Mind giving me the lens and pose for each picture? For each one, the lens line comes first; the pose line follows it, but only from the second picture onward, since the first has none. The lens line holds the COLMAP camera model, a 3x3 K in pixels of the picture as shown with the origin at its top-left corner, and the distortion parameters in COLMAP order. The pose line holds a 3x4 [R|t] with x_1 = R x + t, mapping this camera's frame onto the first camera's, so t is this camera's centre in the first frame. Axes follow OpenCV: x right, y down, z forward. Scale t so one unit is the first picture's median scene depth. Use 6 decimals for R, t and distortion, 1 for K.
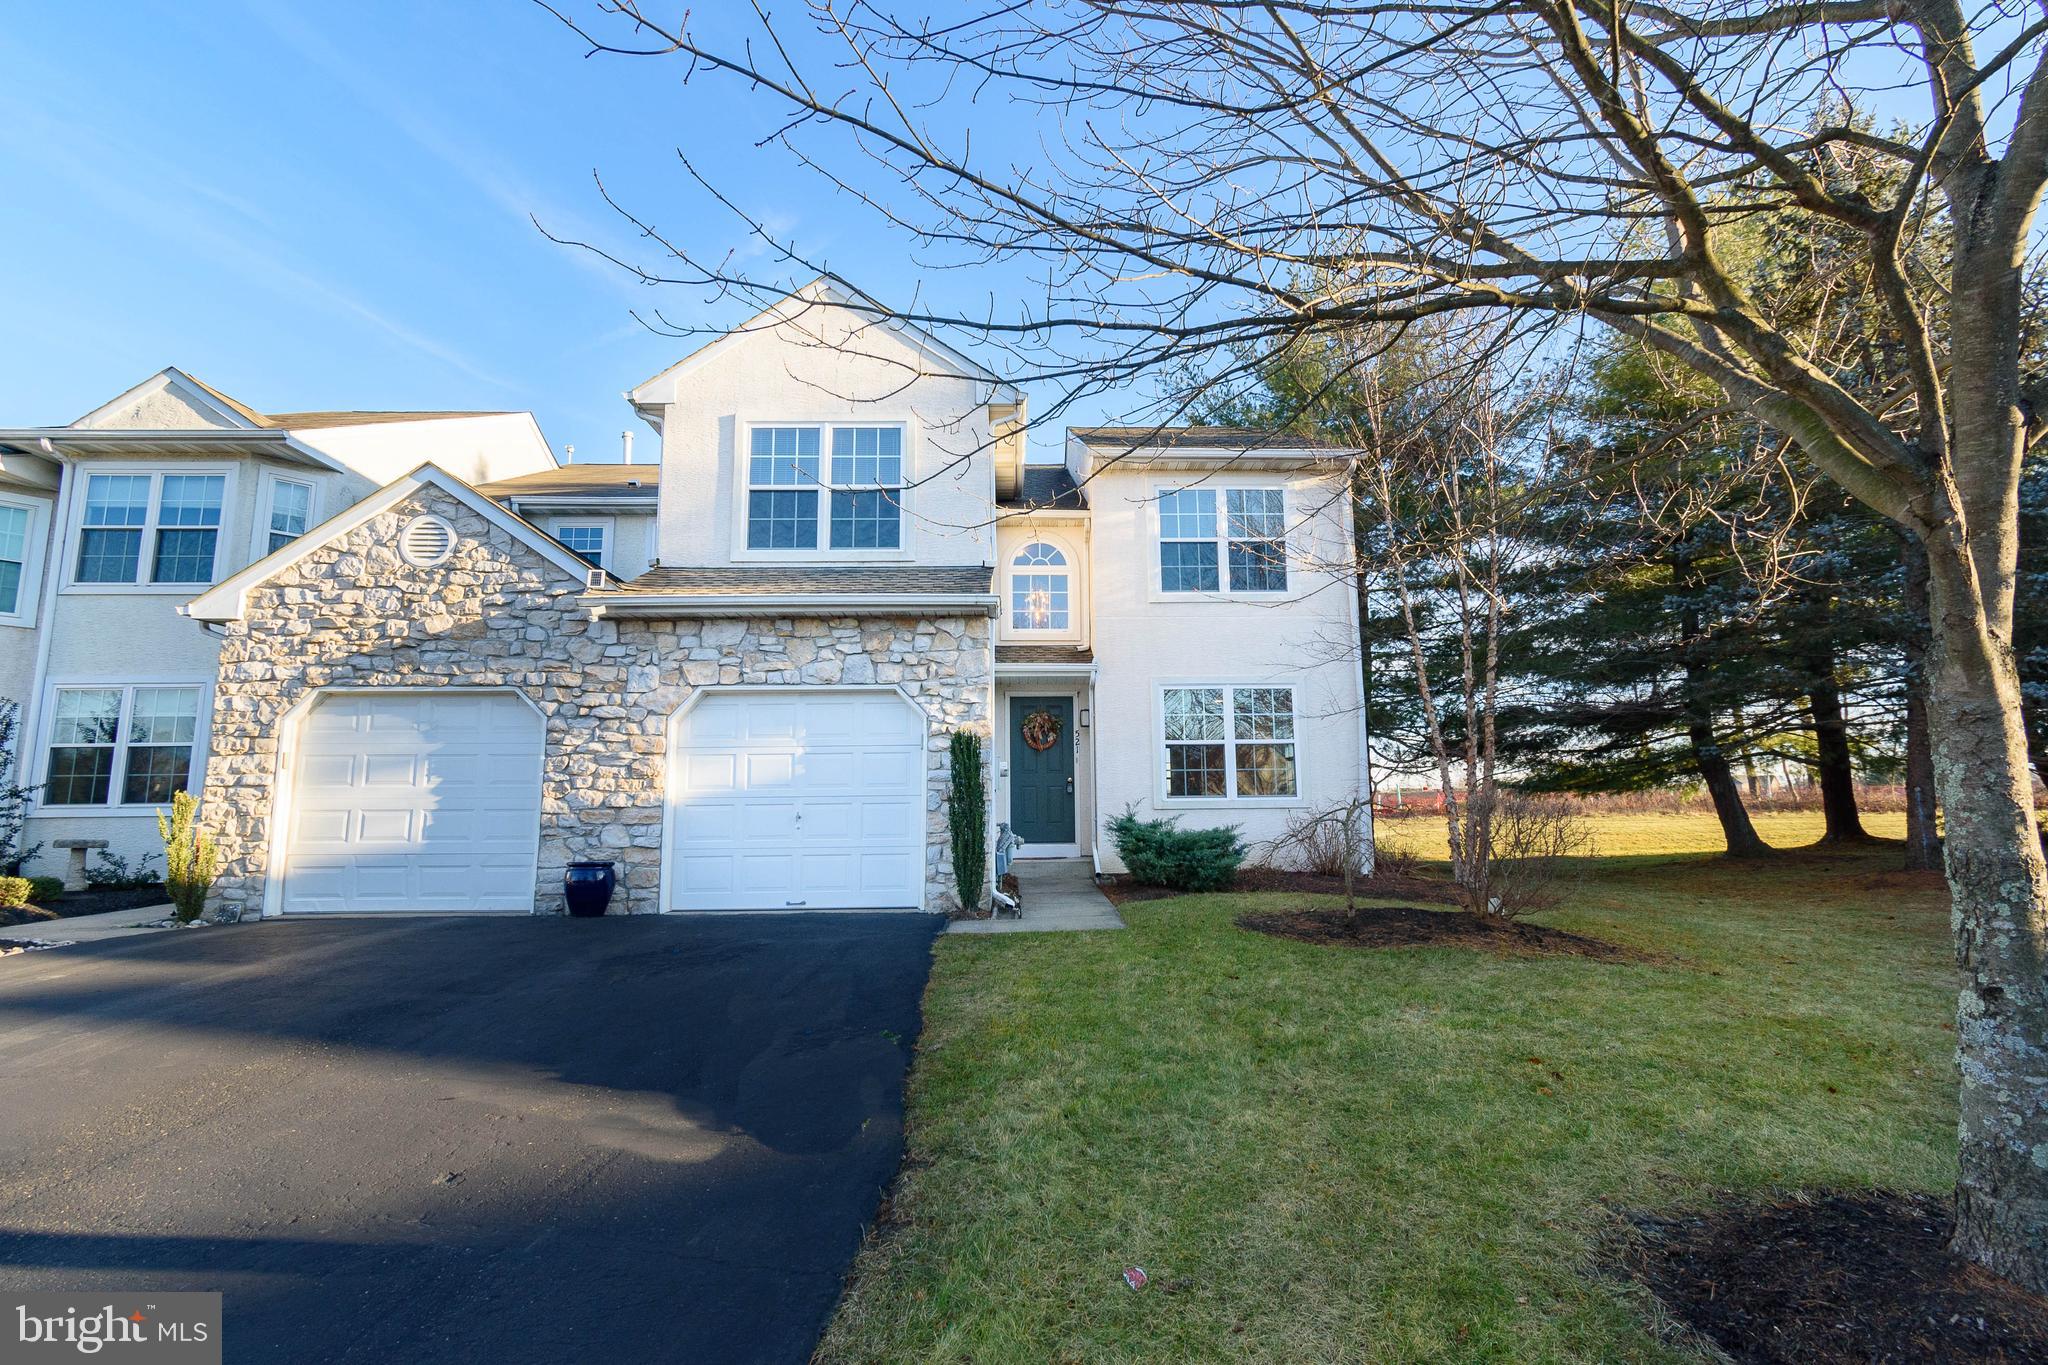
lens RADIAL K [[941.9, 0, 1017.5], [0, 941.9, 689.6], [0, 0, 1]] dist [0.004387, 0.000446]
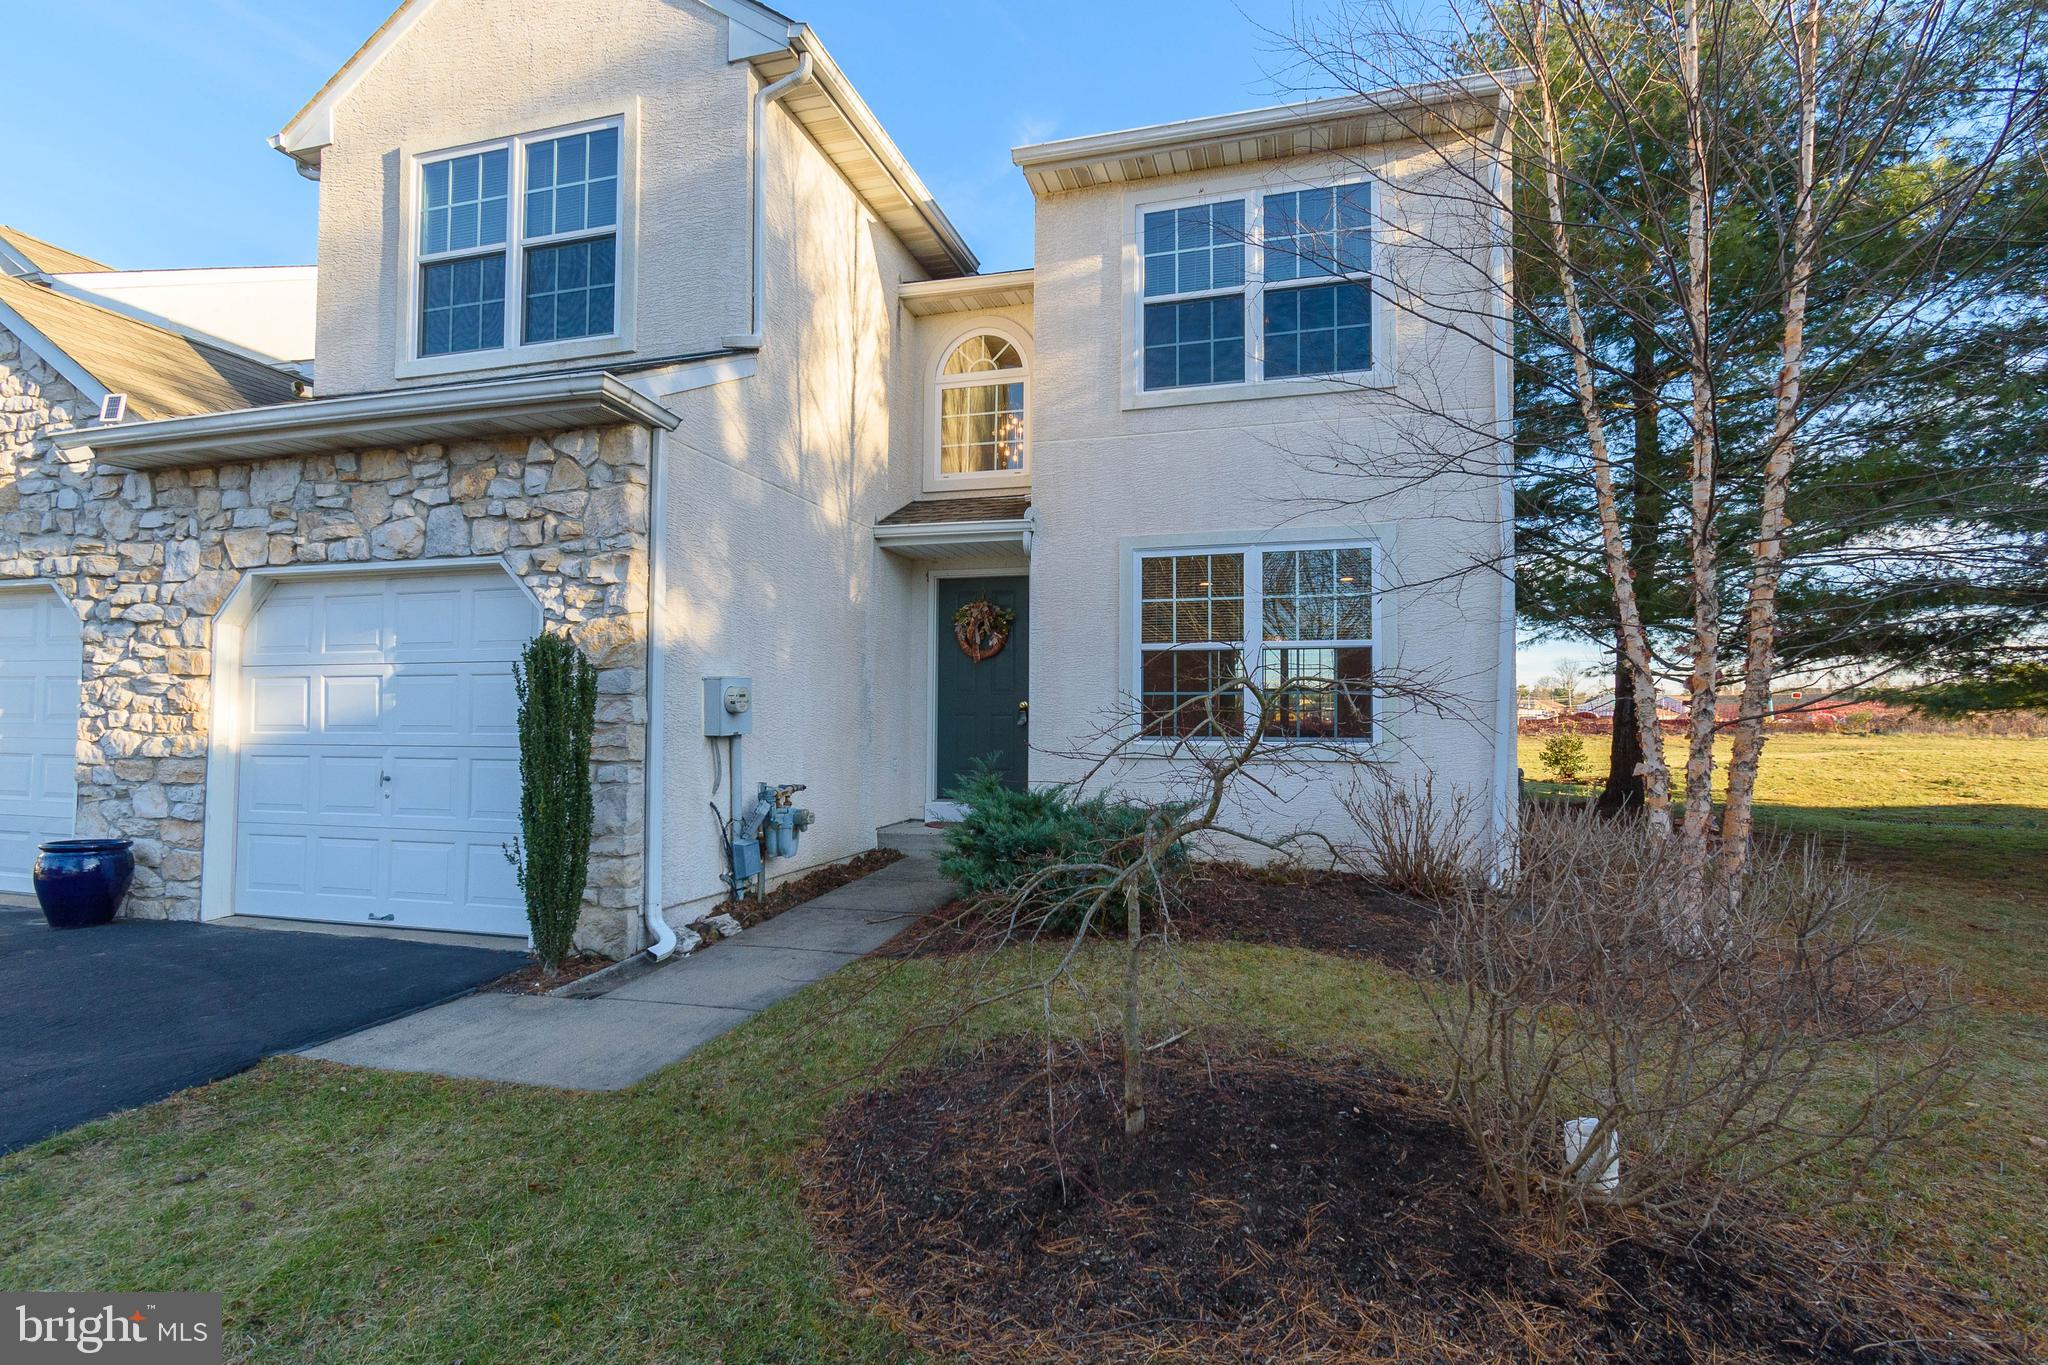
lens RADIAL K [[941.9, 0, 1017.5], [0, 941.9, 689.6], [0, 0, 1]] dist [0.004387, 0.000446]
pose [[0.955894, 0.005375, -0.293662, 0.340232], [0.026733, 0.994090, 0.105214, 0.023576], [0.292492, -0.108424, 0.950101, 0.539933]]
